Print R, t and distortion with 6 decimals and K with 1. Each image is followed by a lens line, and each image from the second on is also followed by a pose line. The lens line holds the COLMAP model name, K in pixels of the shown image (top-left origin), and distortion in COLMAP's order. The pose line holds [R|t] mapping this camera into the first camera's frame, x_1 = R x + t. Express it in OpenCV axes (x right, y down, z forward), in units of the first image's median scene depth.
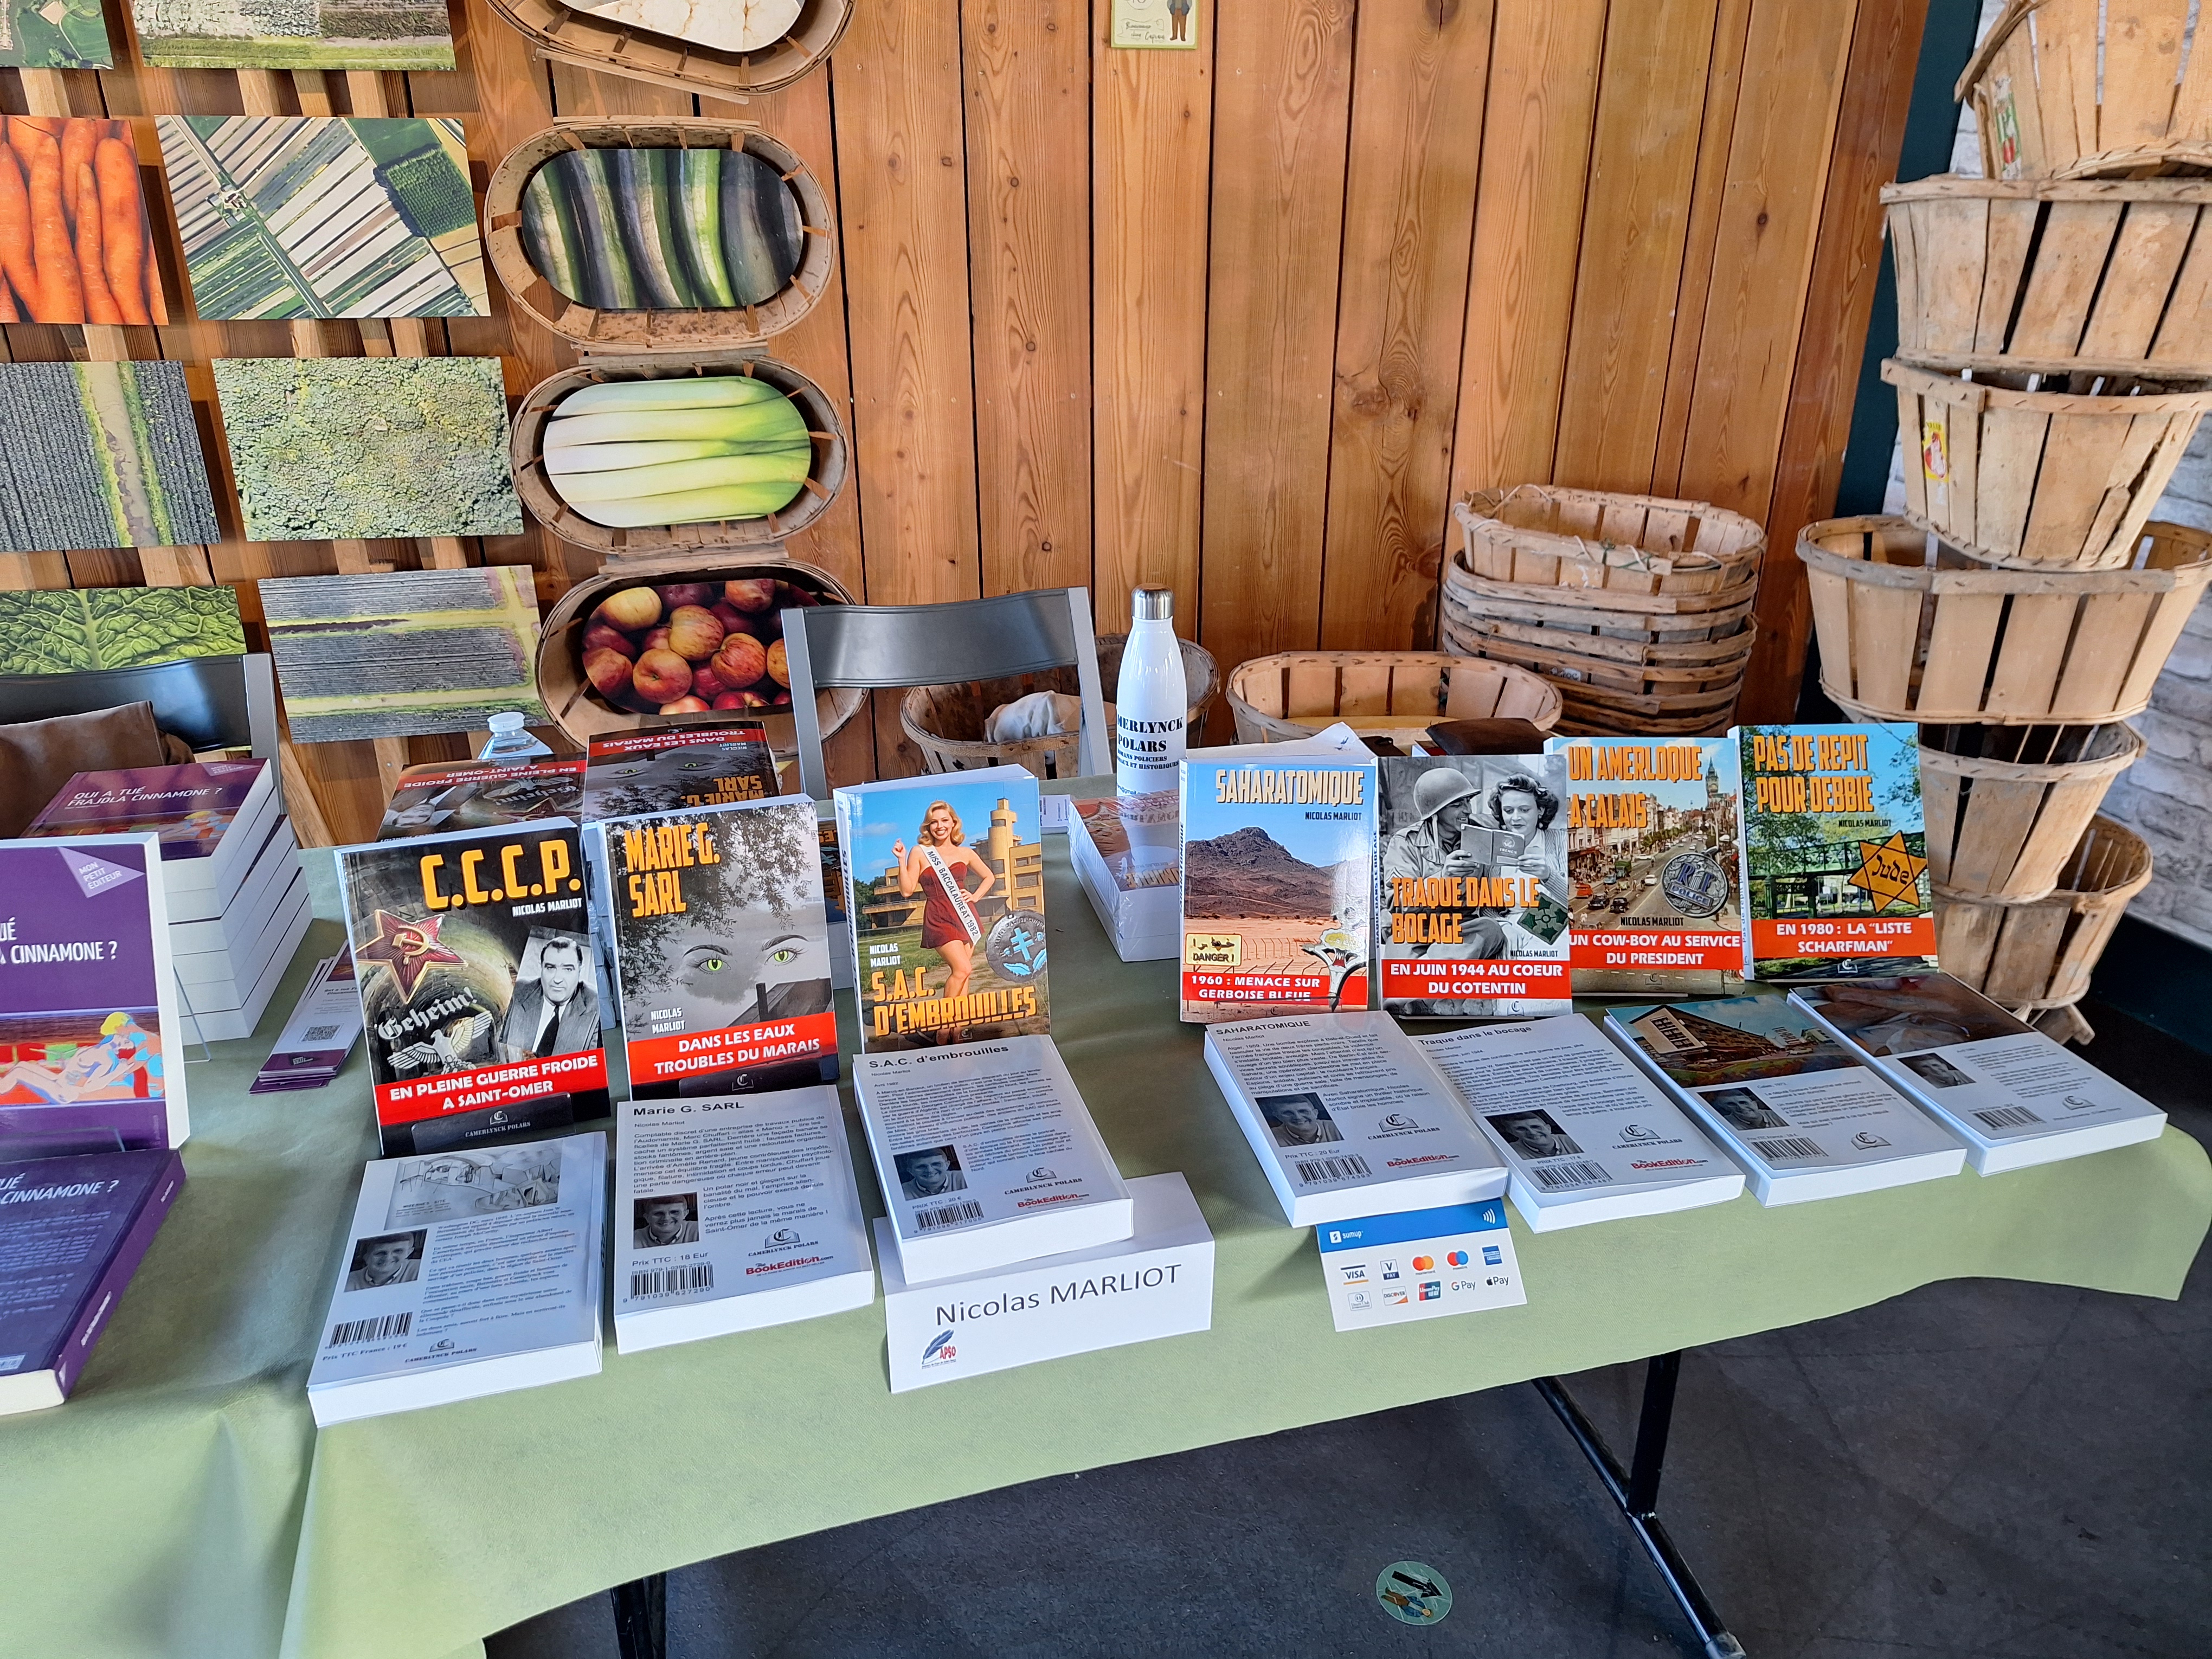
lens RADIAL K [[1543.1, 0, 1107.8], [0, 1543.1, 817.7], [0, 0, 1]] dist [0.109223, -0.152415]
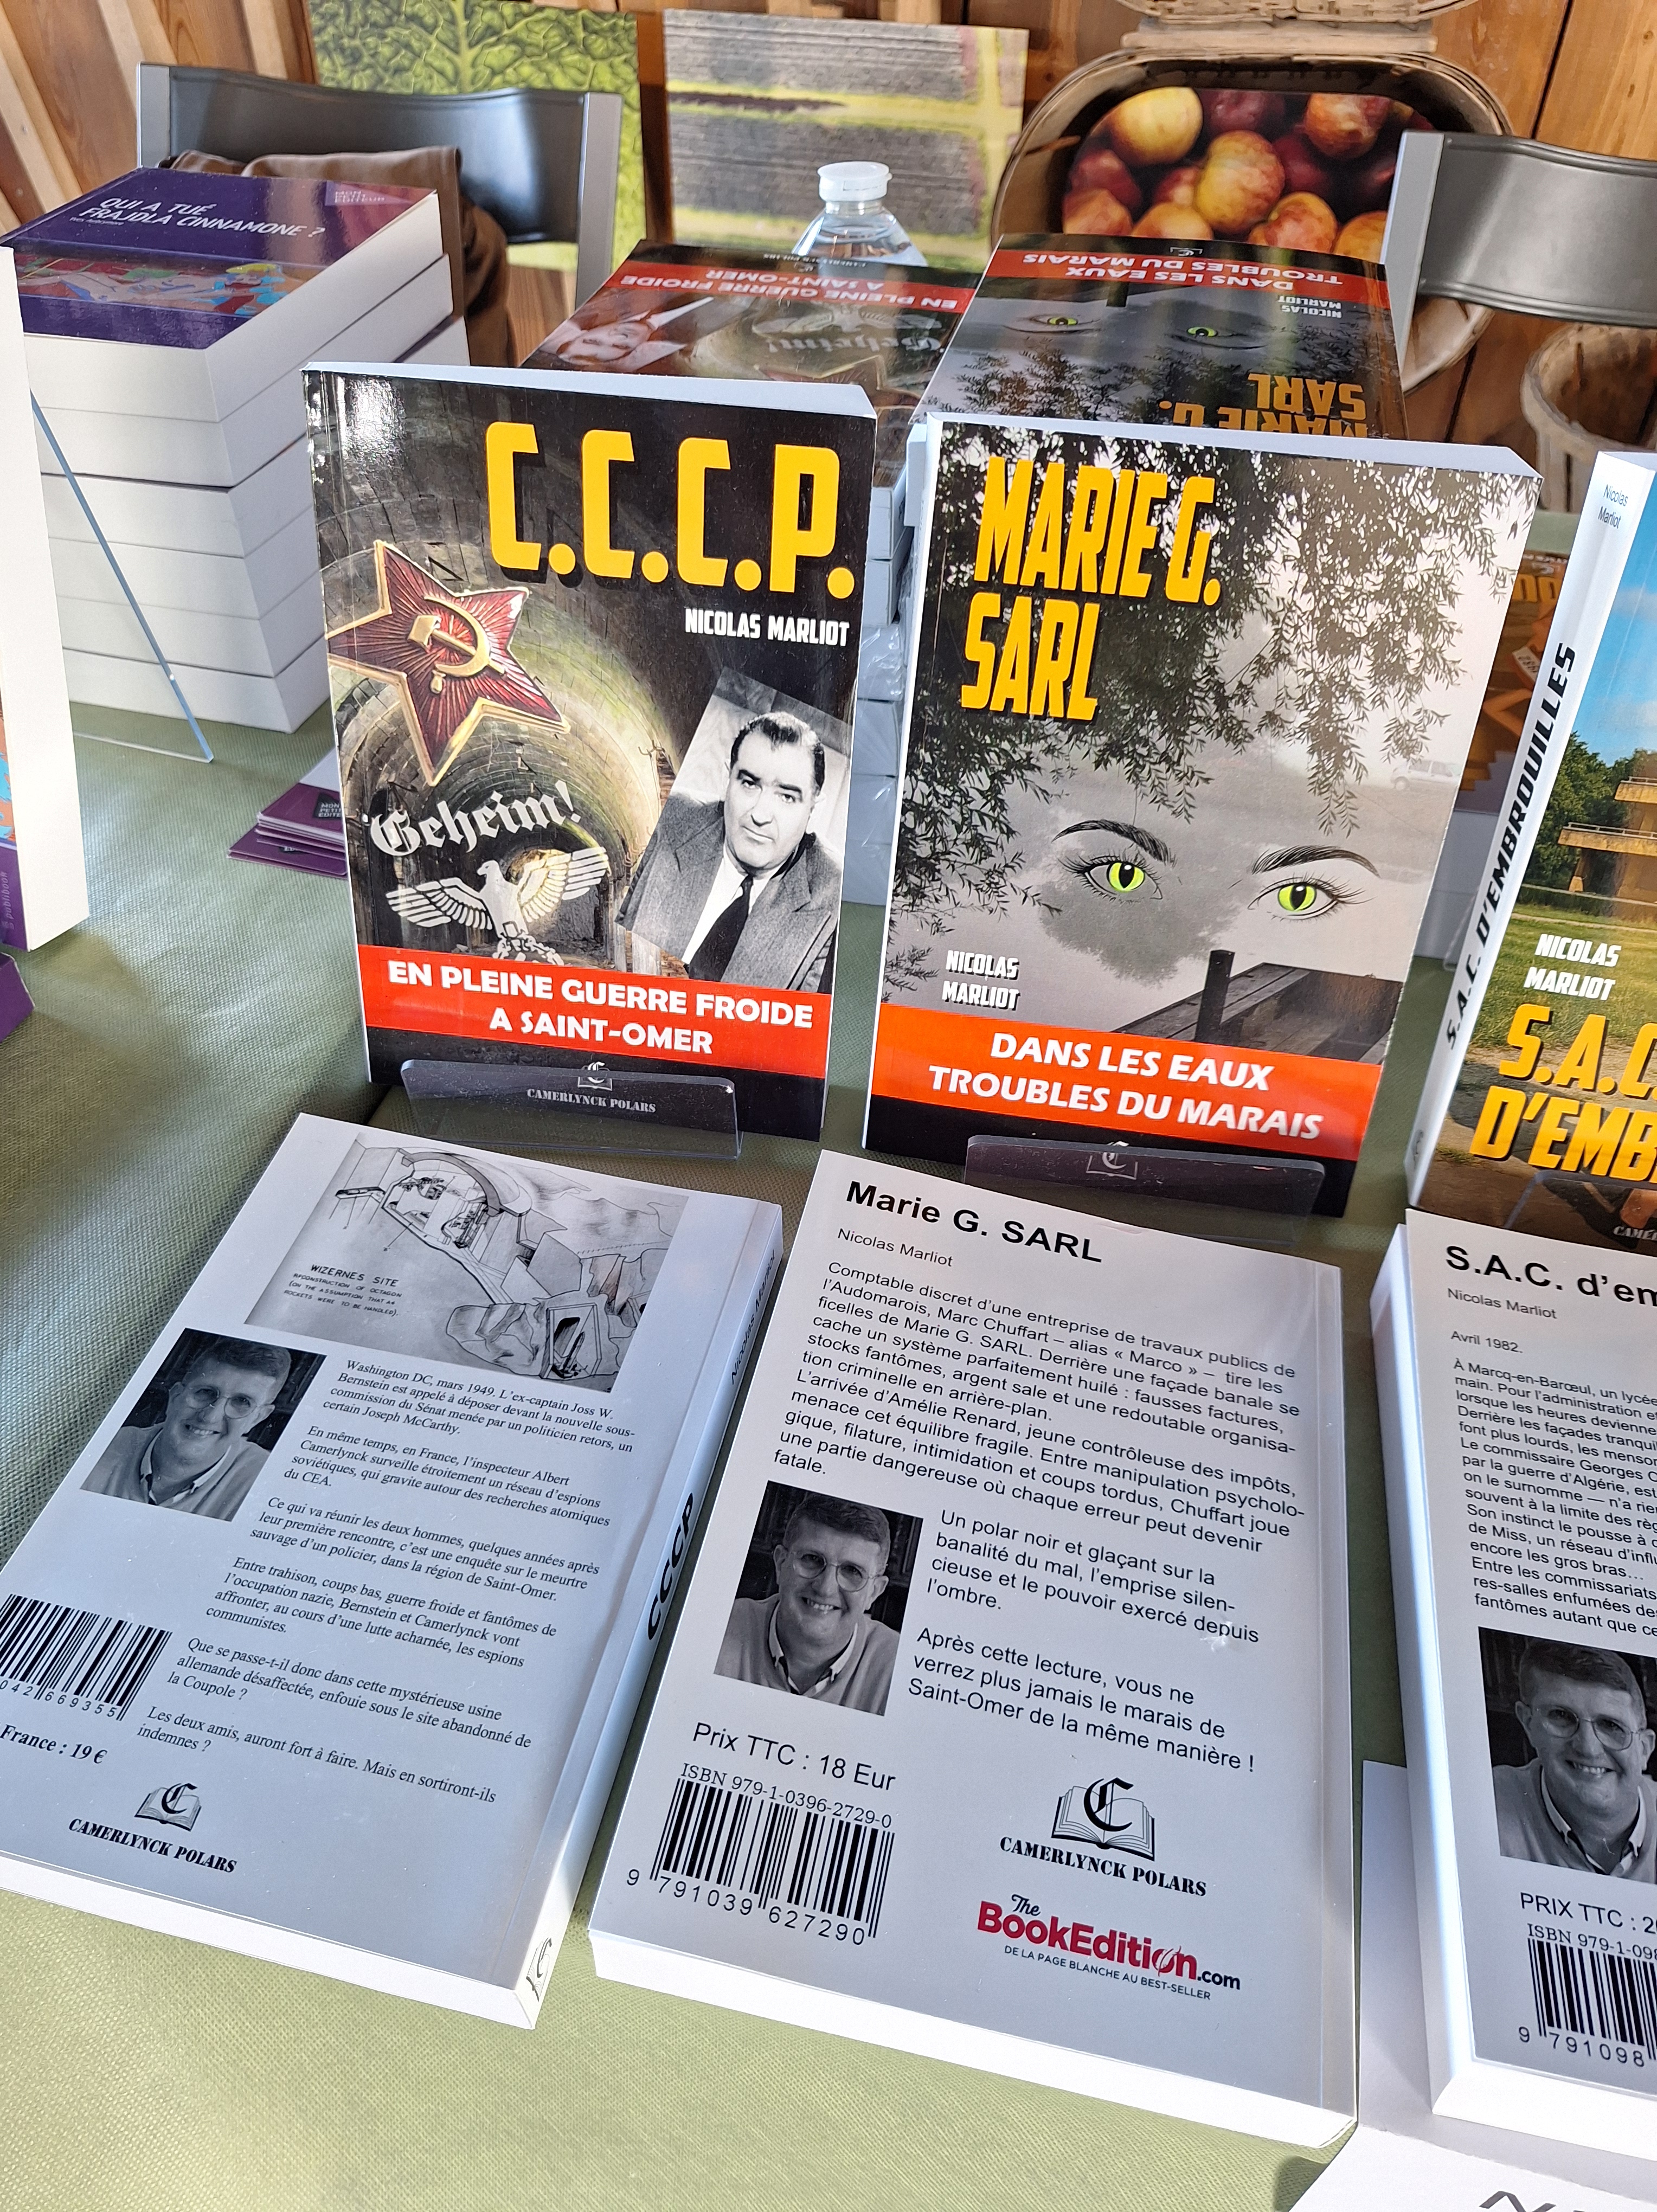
lens RADIAL K [[1567.9, 0, 833.4], [0, 1567.9, 1118.5], [0, 0, 1]] dist [0.083983, -0.106690]
pose [[0.884999, 0.332386, -0.326030, -0.148567], [-0.195827, 0.901032, 0.387032, 0.009822], [0.422407, -0.278678, 0.862503, 0.538727]]
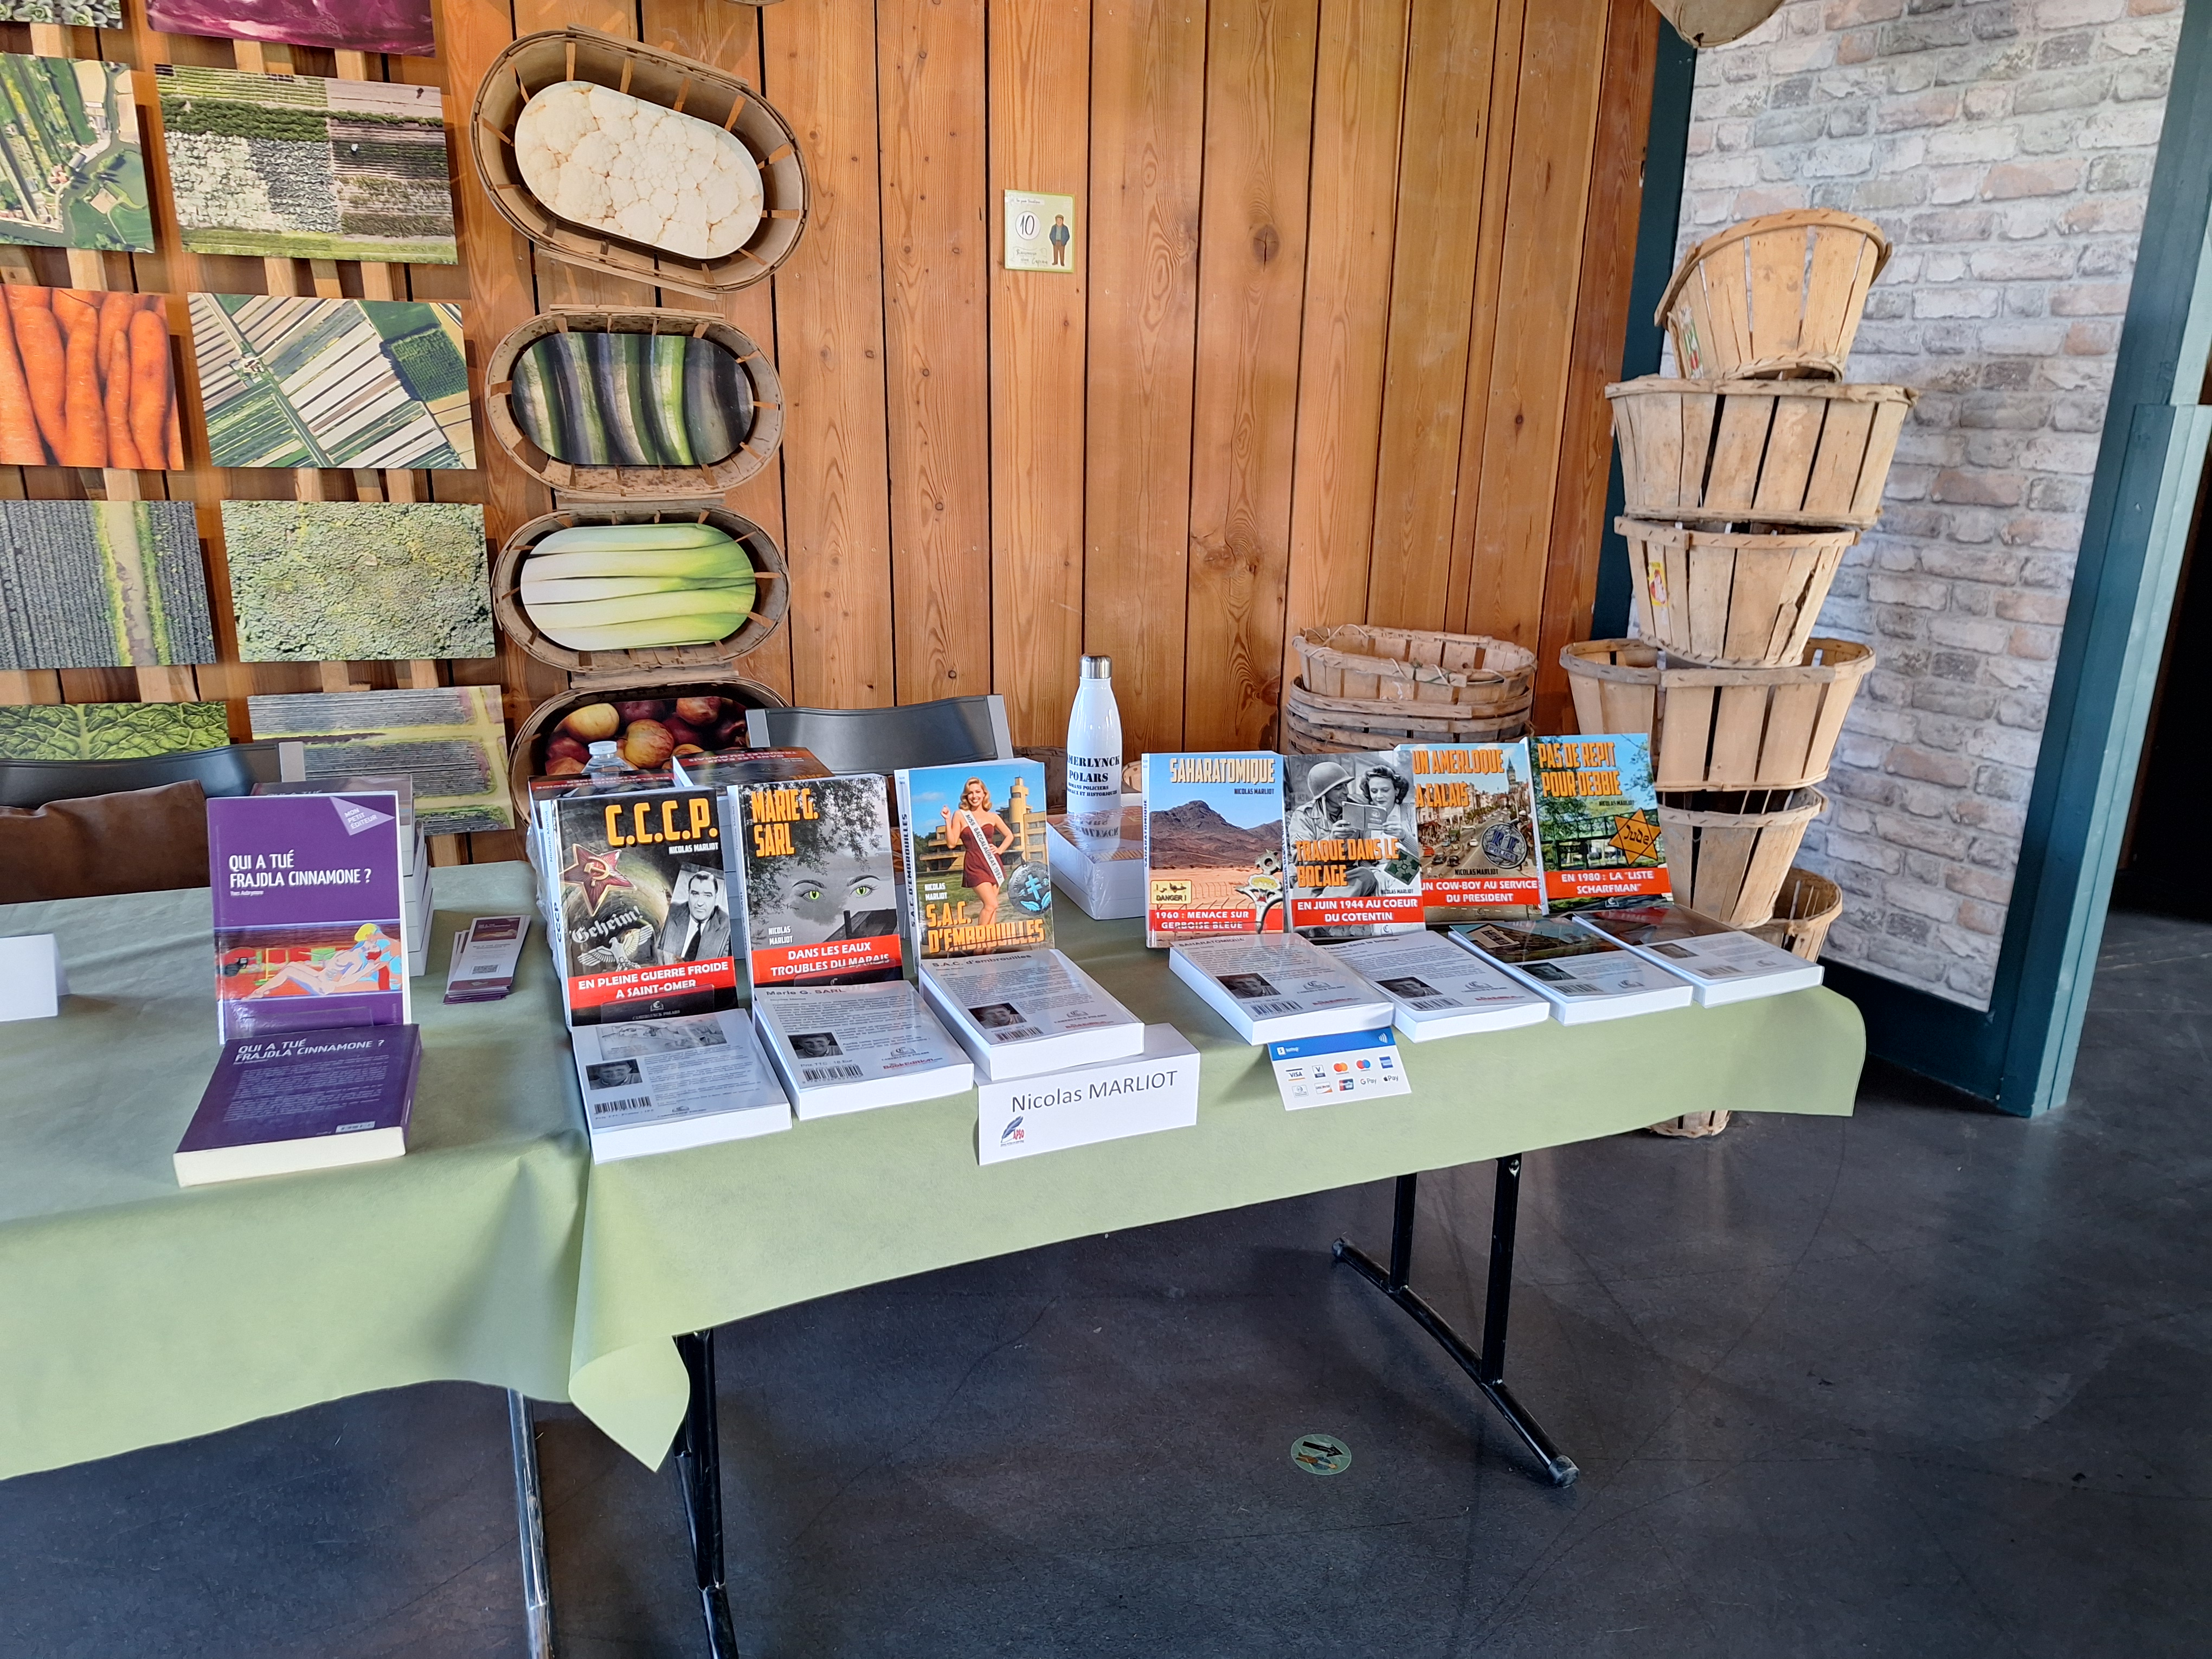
lens RADIAL K [[1531.5, 0, 1129.3], [0, 1531.5, 855.1], [0, 0, 1]] dist [0.130418, -0.183734]
pose [[0.990761, -0.017415, 0.134494, -0.141311], [0.031536, 0.994120, -0.103587, 0.181873], [-0.131899, 0.106872, 0.985485, -0.312375]]
